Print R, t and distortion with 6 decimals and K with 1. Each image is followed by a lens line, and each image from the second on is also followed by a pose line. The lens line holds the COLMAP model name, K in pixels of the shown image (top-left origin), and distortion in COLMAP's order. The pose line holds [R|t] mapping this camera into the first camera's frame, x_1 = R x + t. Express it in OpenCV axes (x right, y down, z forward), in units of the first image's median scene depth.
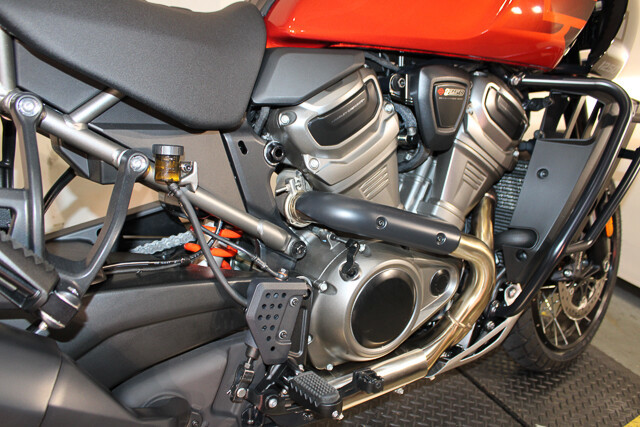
lens RADIAL K [[520.0, 0, 320.0], [0, 520.0, 213.5], [0, 0, 1]] dist [-0.192208, 0.155206]
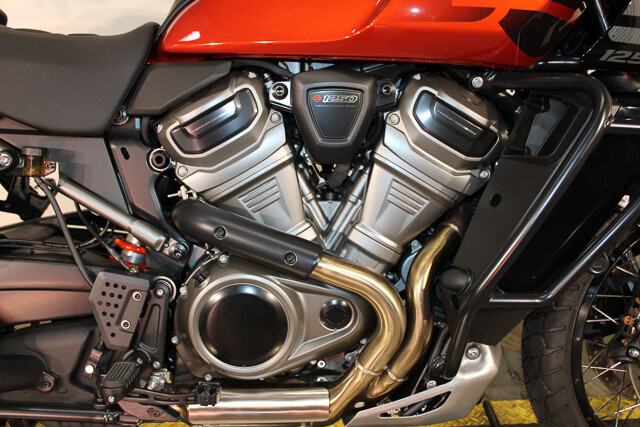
lens RADIAL K [[602.5, 0, 320.0], [0, 602.5, 213.5], [0, 0, 1]] dist [-0.164708, 0.171582]
pose [[0.858711, 0.079846, -0.506202, 0.895013], [-0.106441, 0.994035, -0.023770, -0.012594], [0.501284, 0.074292, 0.862088, 0.111541]]
